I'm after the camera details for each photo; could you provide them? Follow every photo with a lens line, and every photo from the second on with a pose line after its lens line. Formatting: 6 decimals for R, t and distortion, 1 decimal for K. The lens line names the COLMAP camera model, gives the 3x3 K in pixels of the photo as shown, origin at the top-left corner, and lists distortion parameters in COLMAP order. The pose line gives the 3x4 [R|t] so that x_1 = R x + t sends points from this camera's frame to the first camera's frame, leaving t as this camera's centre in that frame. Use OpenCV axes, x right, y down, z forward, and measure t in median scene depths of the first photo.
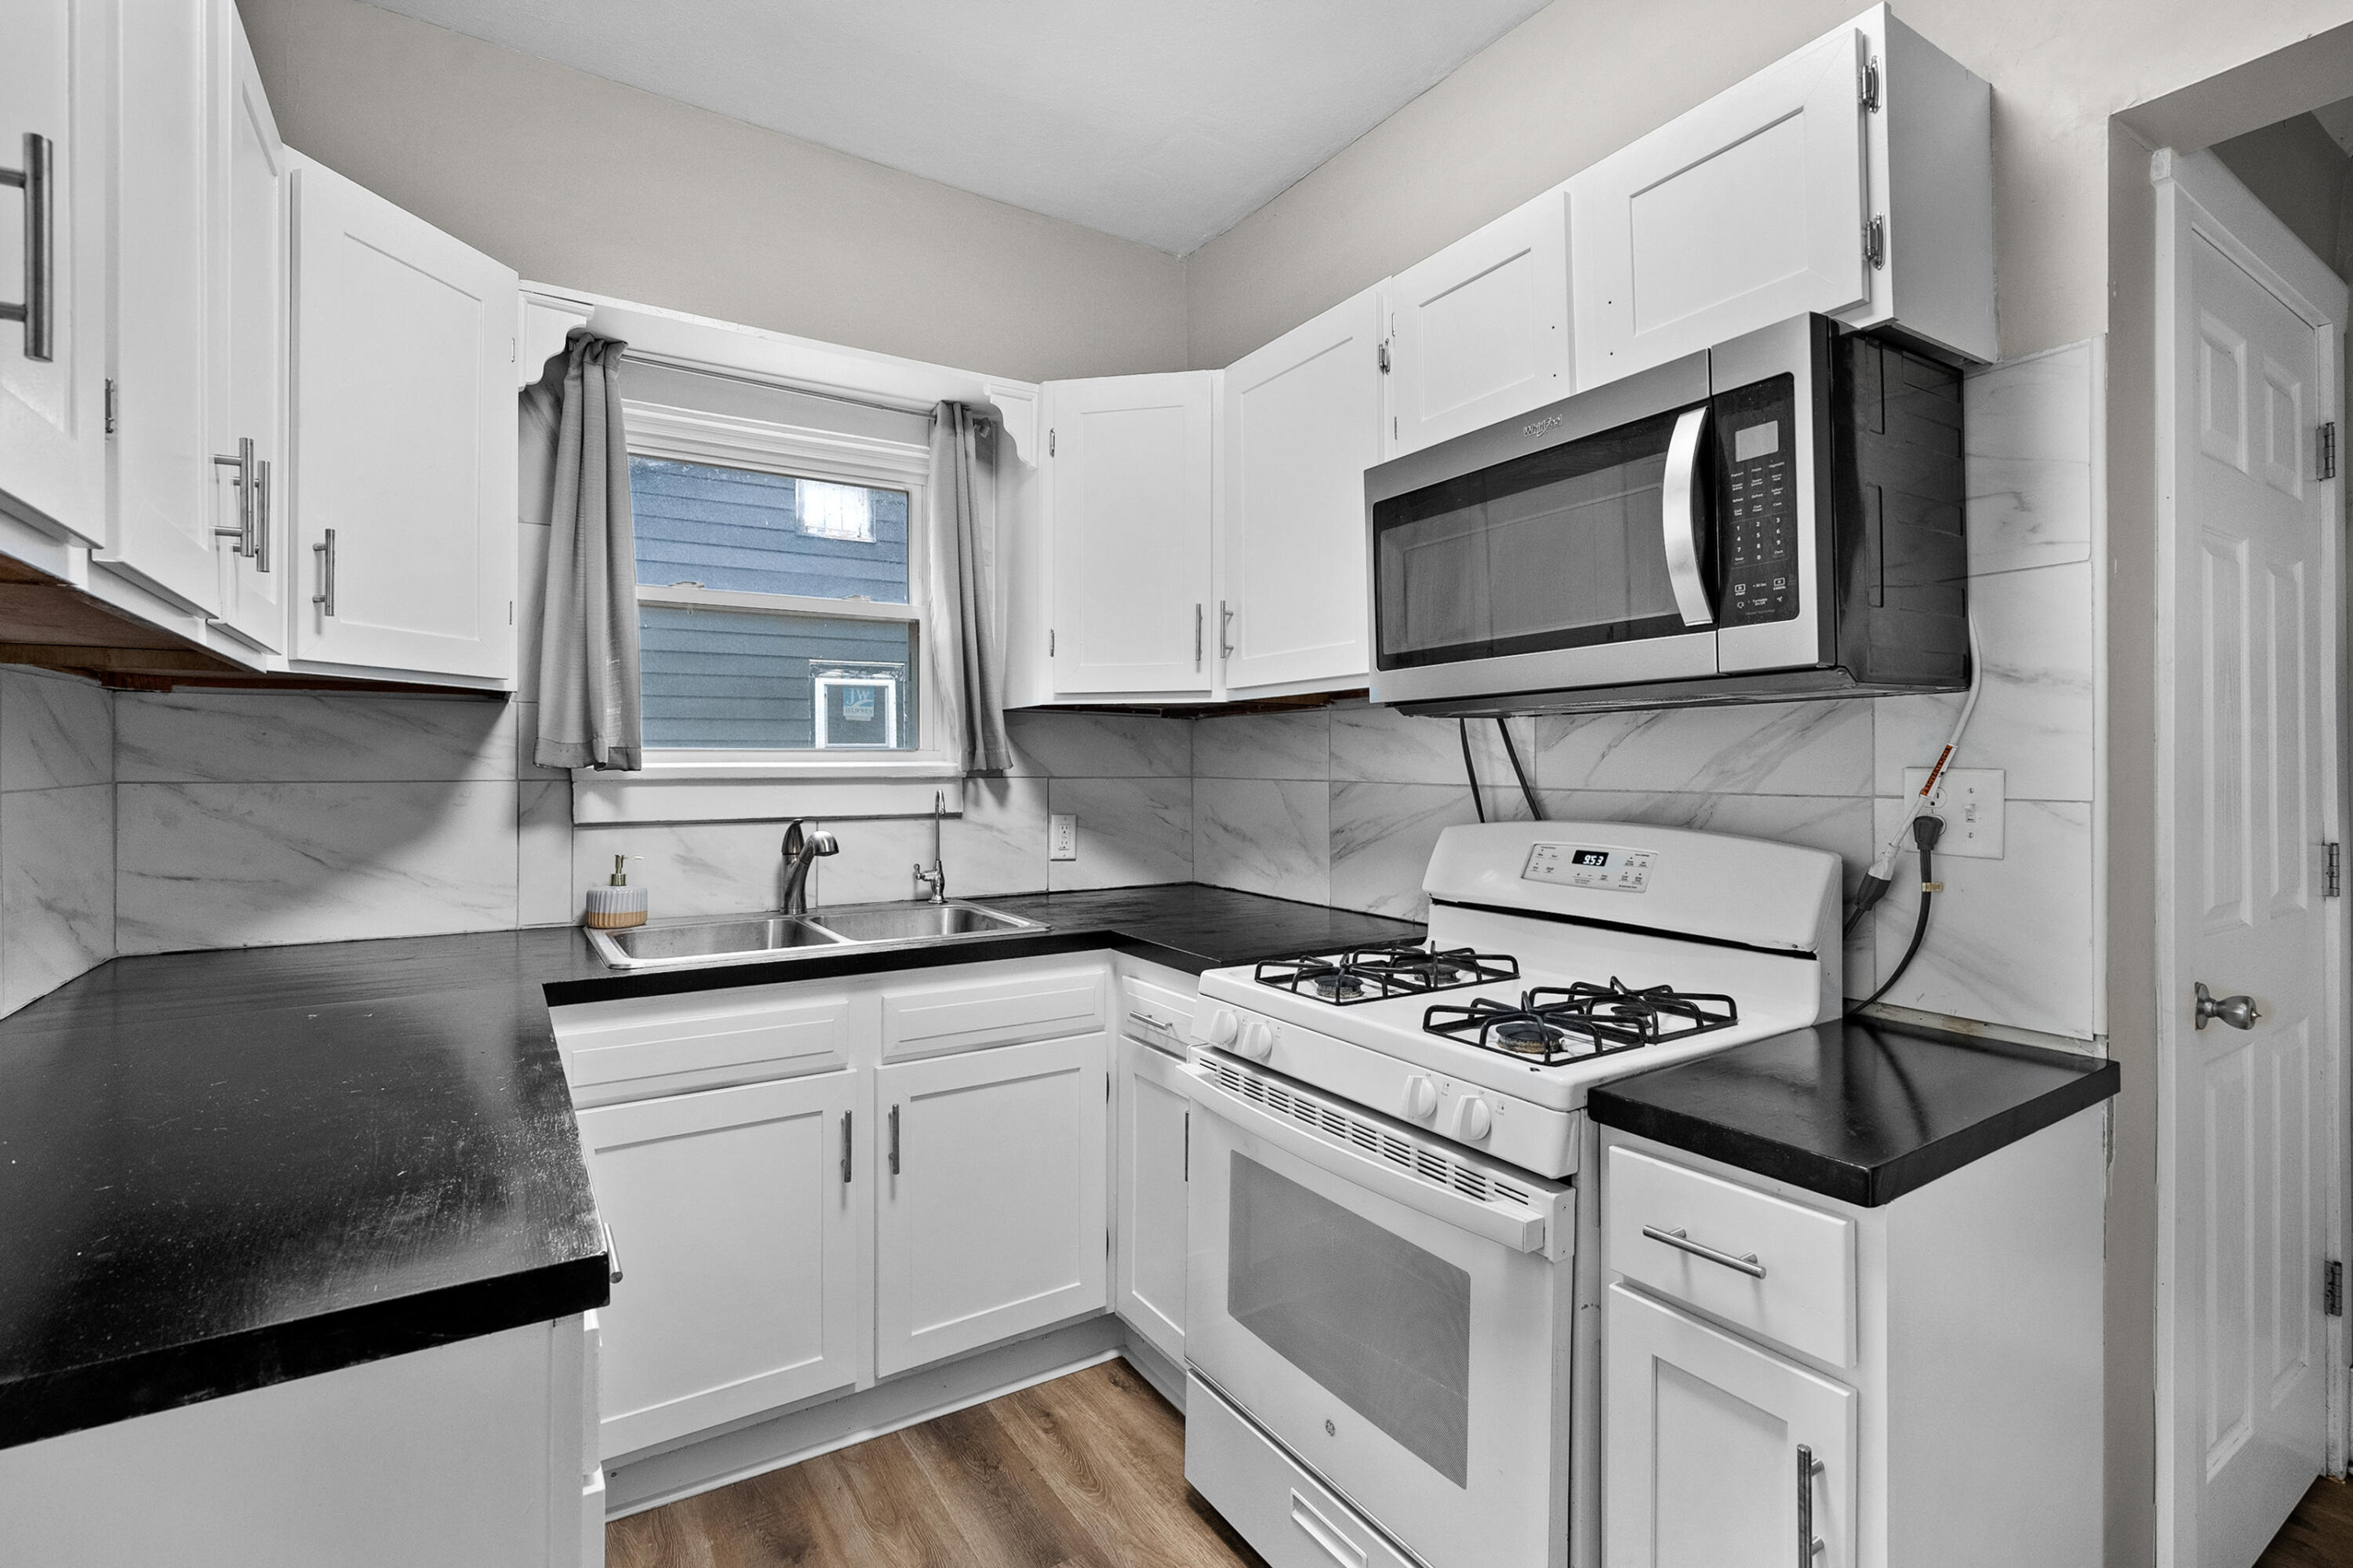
lens RADIAL K [[1083.8, 0, 1168.5], [0, 1083.8, 774.6], [0, 0, 1]] dist [-0.006692, 0.001959]
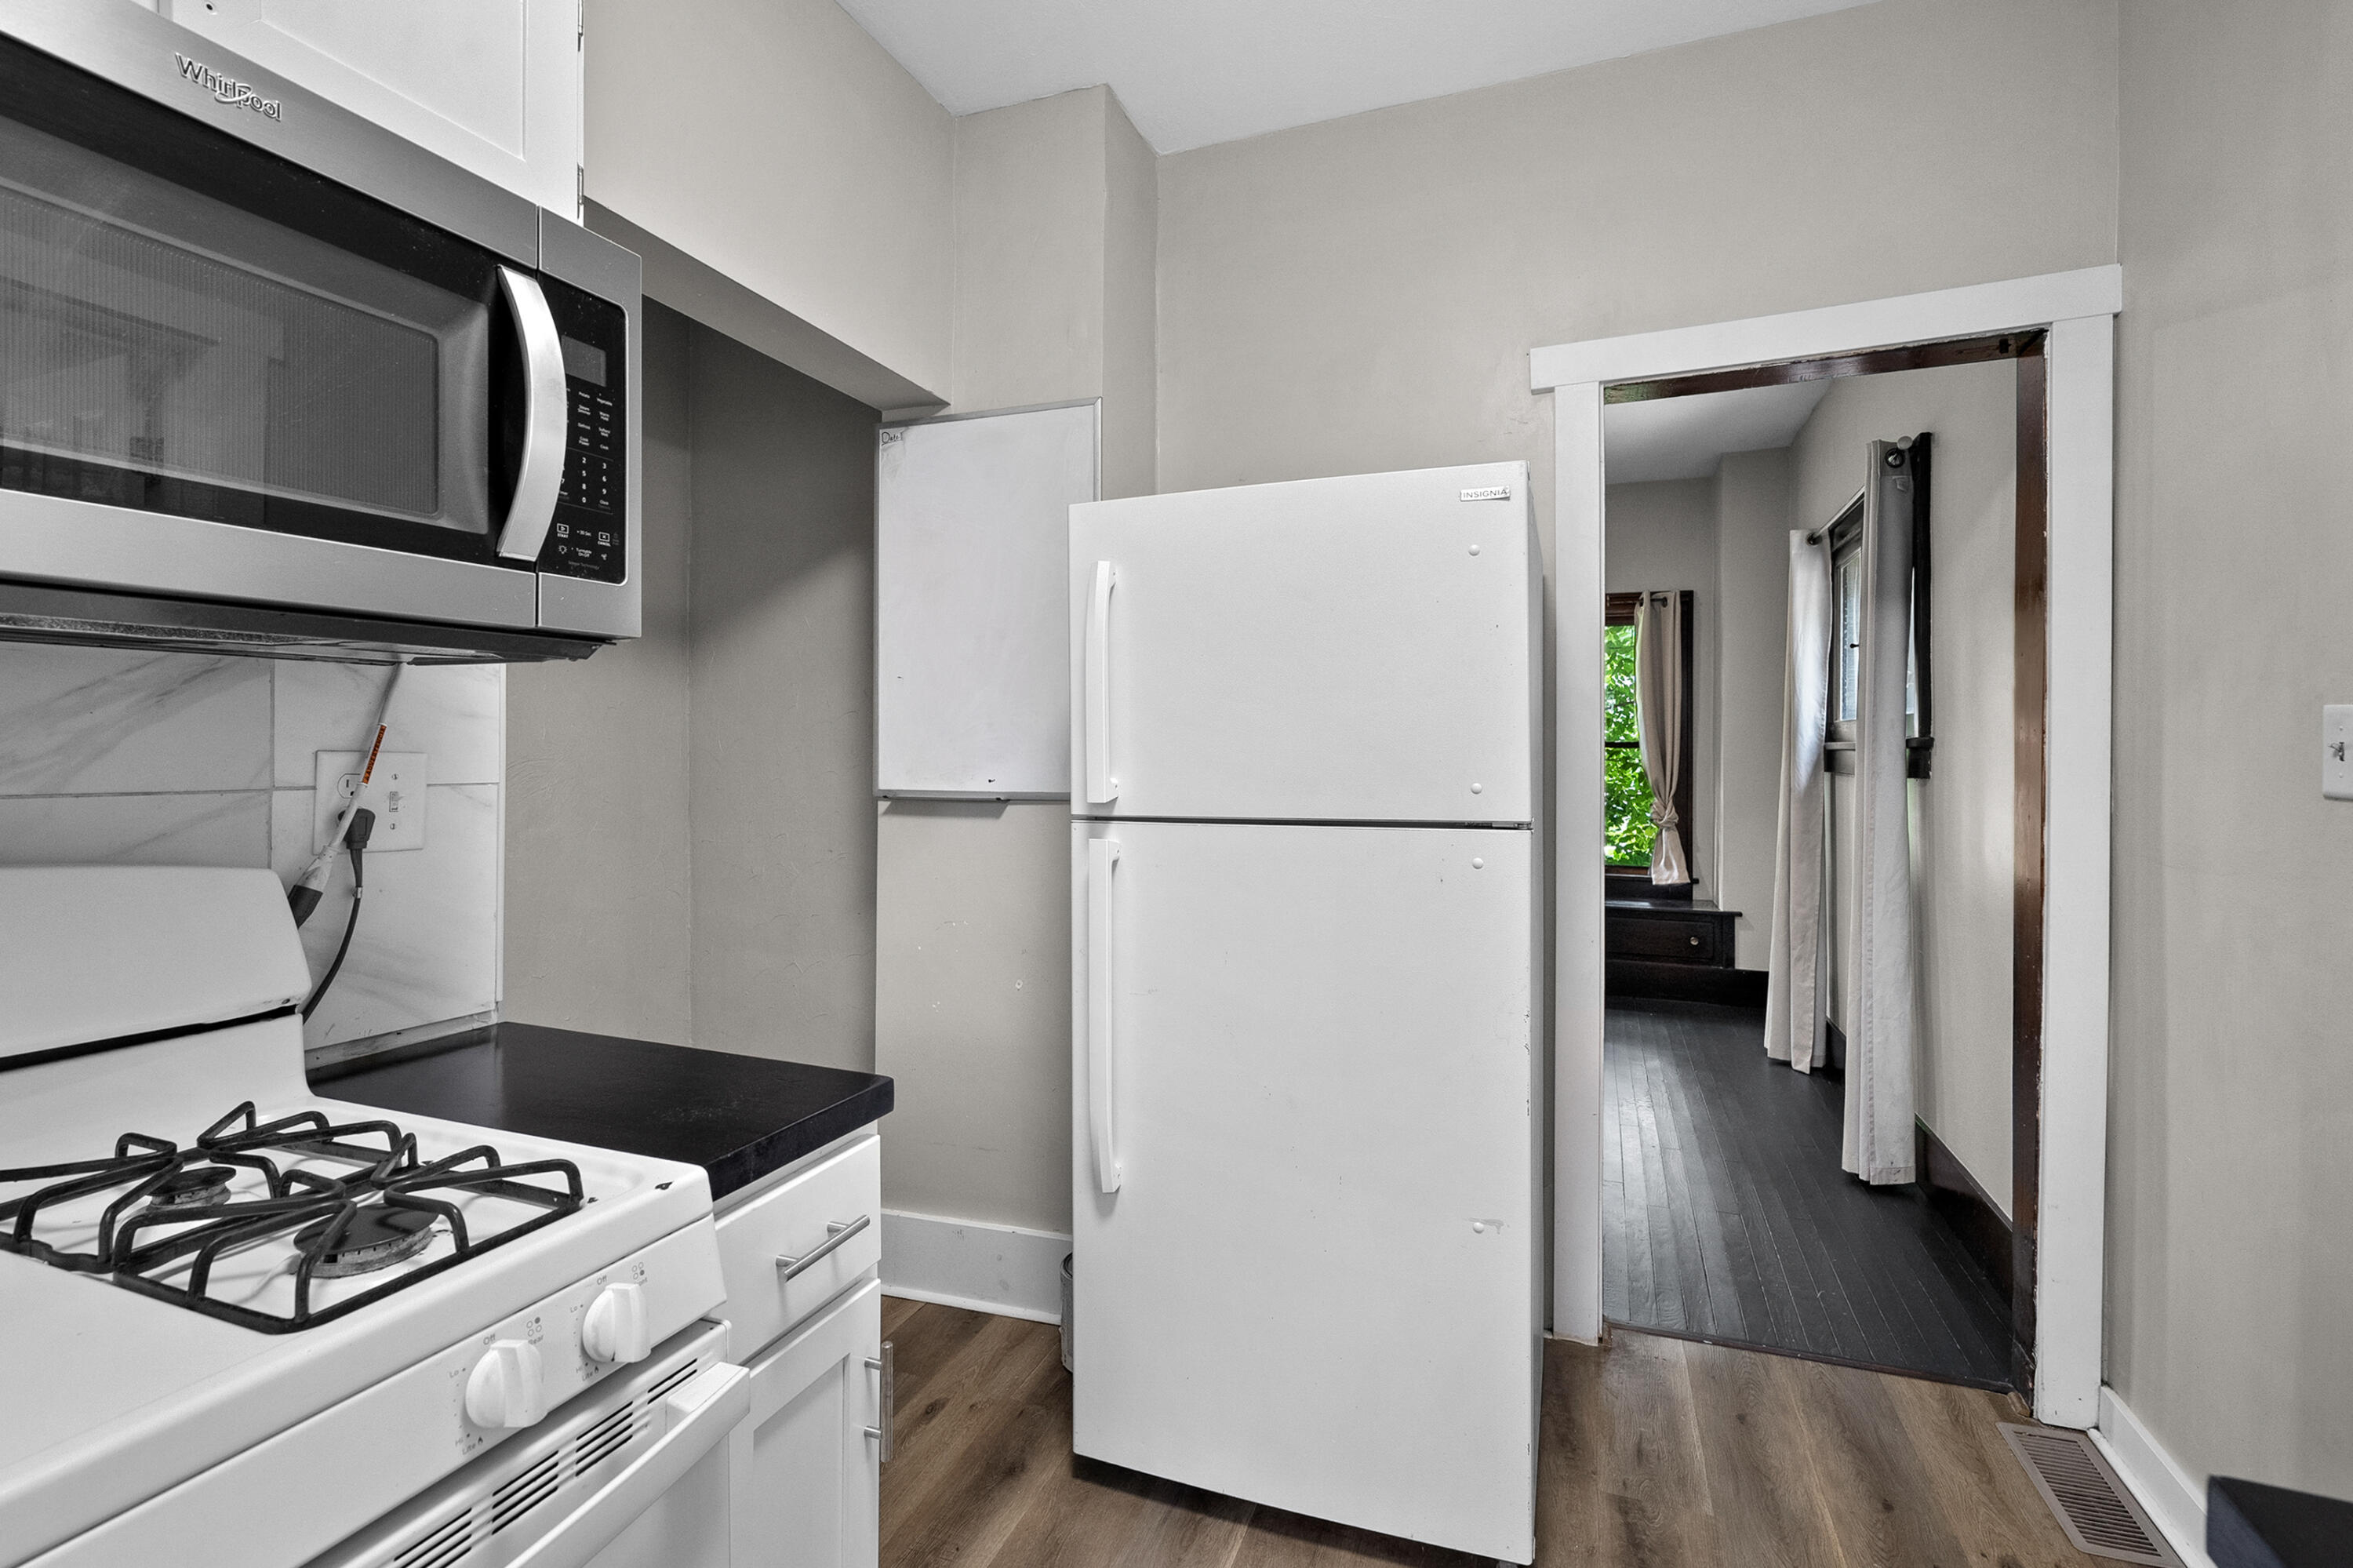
lens RADIAL K [[1083.8, 0, 1159.9], [0, 1083.8, 760.5], [0, 0, 1]] dist [-0.006692, 0.001959]
pose [[-0.584332, -0.003209, 0.811509, -0.560464], [0.007498, 0.999928, 0.009353, -0.003610], [-0.811480, 0.011550, -0.584266, 1.586001]]
